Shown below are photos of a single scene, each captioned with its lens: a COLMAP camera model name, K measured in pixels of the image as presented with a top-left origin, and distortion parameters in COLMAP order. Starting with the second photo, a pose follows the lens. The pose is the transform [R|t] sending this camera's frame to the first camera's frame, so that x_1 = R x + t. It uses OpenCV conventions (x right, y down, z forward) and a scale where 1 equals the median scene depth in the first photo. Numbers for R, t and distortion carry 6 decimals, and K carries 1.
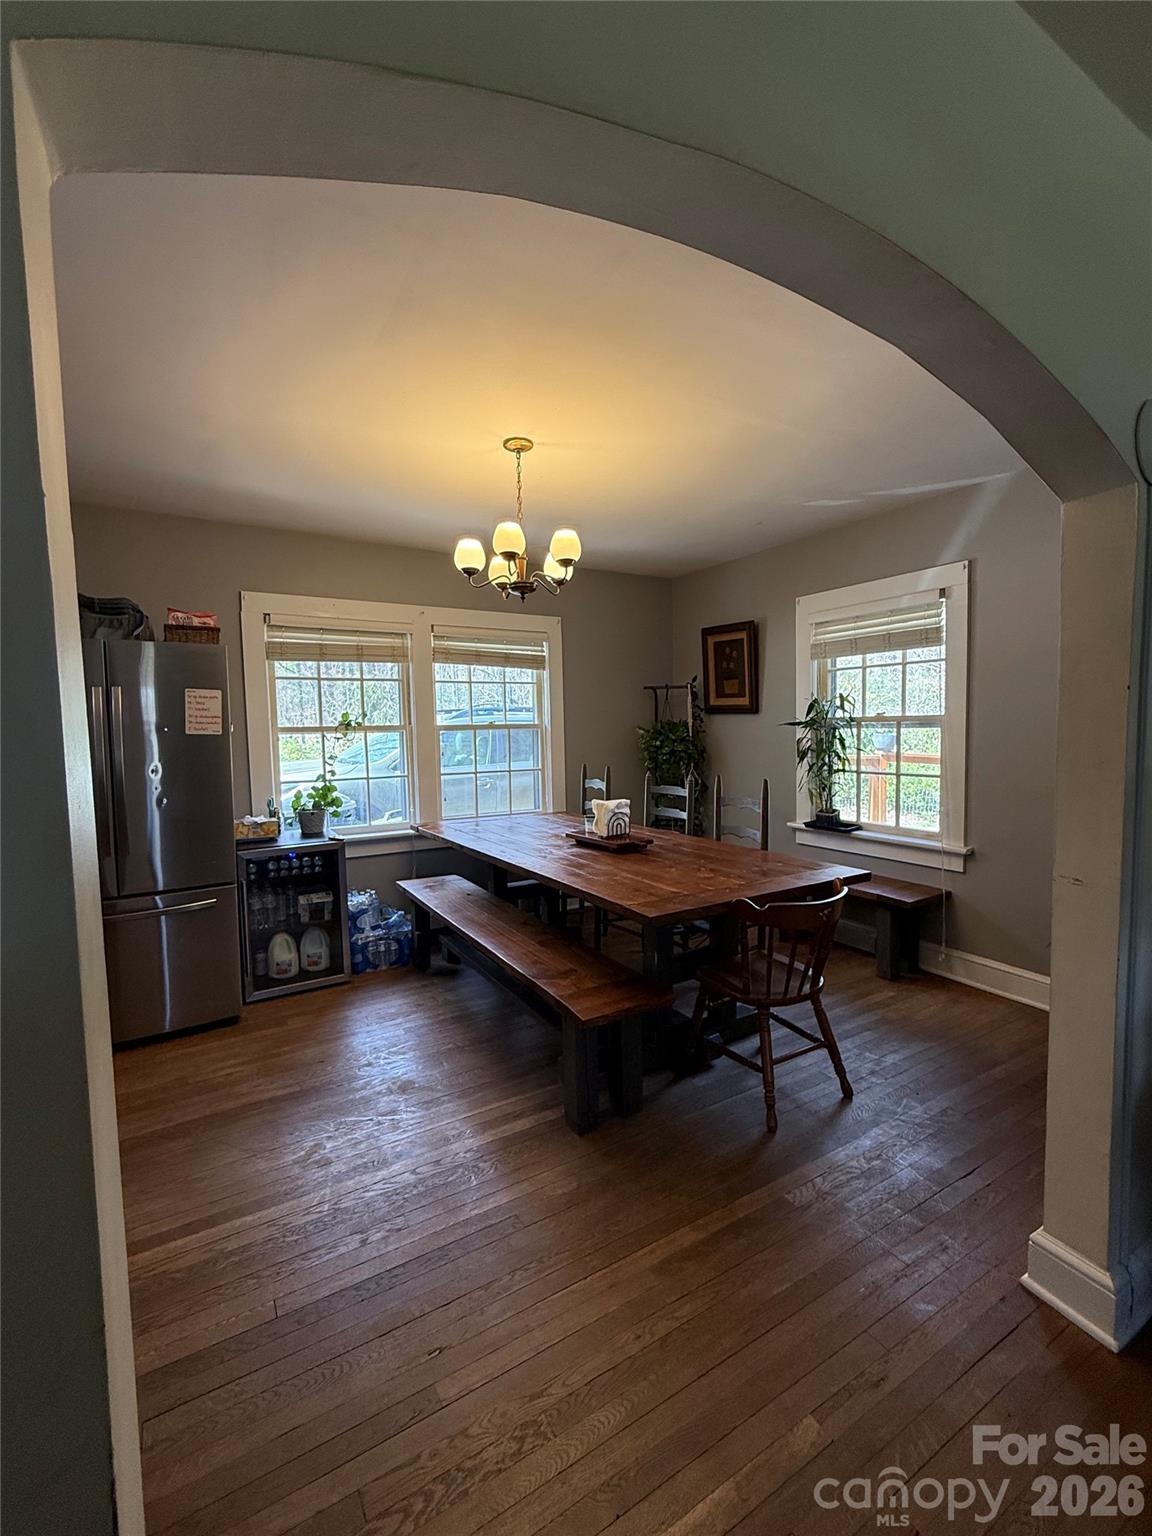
lens RADIAL K [[653.6, 0, 574.9], [0, 653.6, 771.7], [0, 0, 1]] dist [-0.011437, -0.000651]
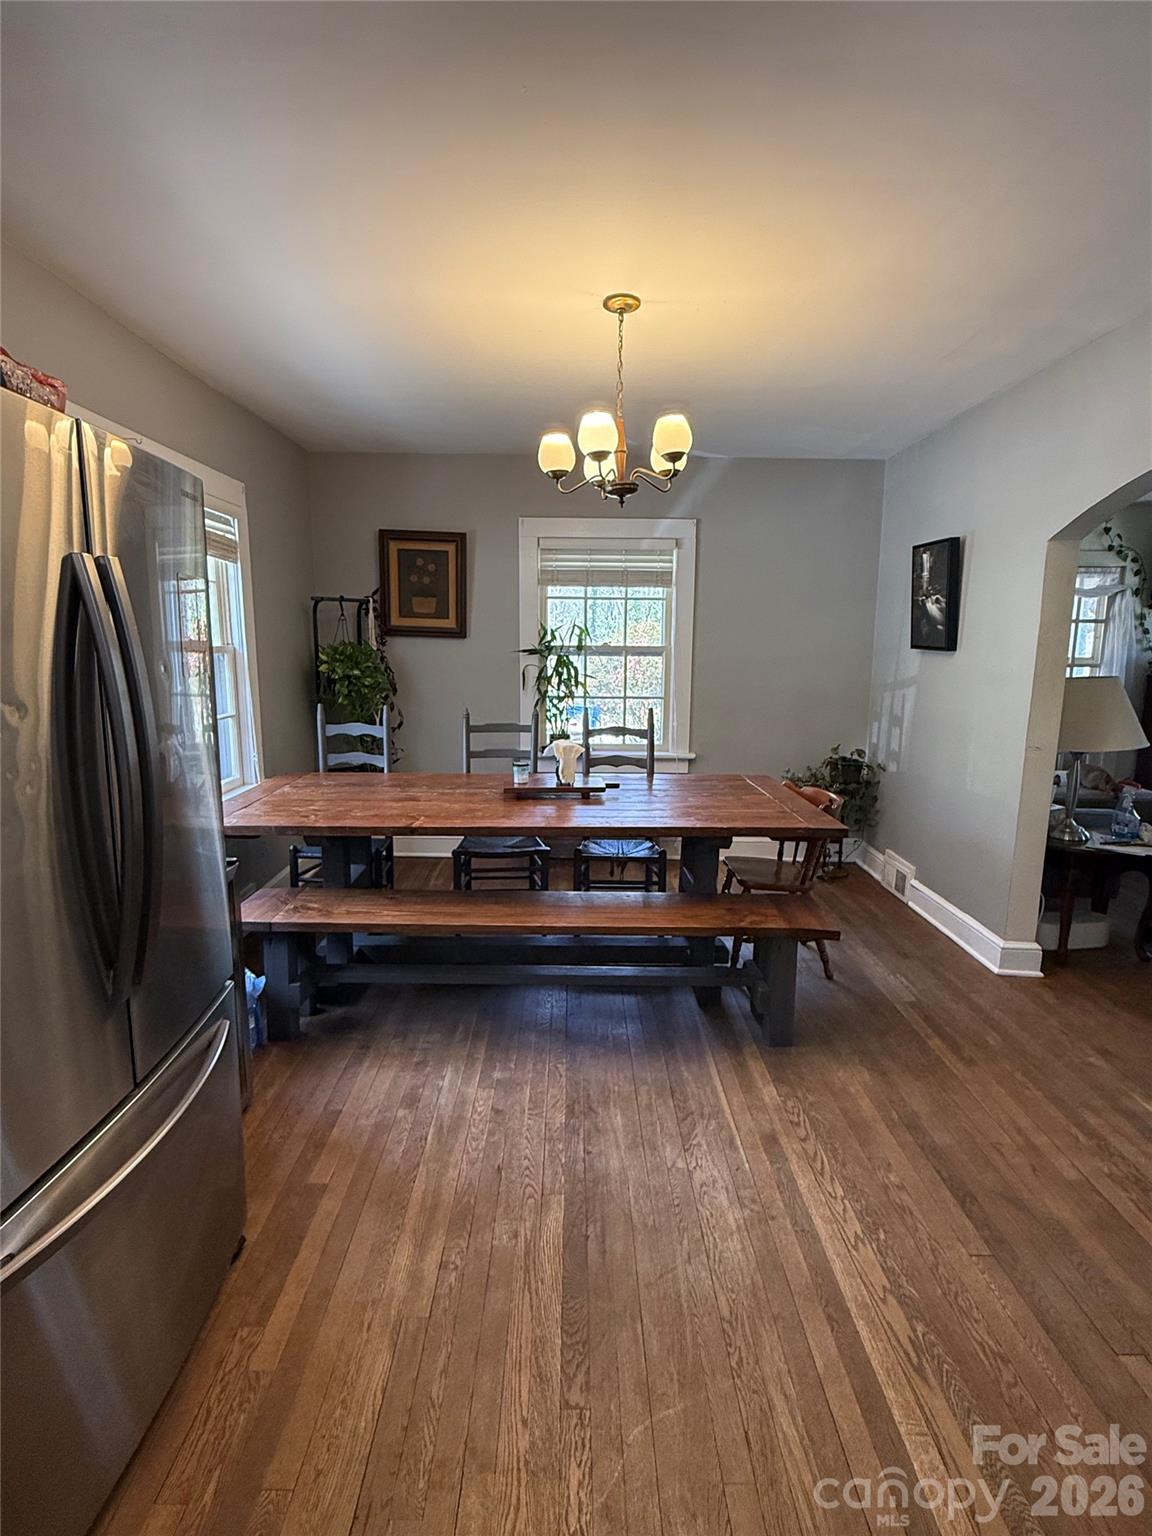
lens RADIAL K [[761.8, 0, 578.5], [0, 761.8, 763.2], [0, 0, 1]] dist [-0.003257, -0.000538]
pose [[0.507058, -0.107625, 0.855166, -0.684574], [0.041752, 0.994076, 0.100350, -0.019371], [-0.860900, -0.015178, 0.508548, 0.394897]]
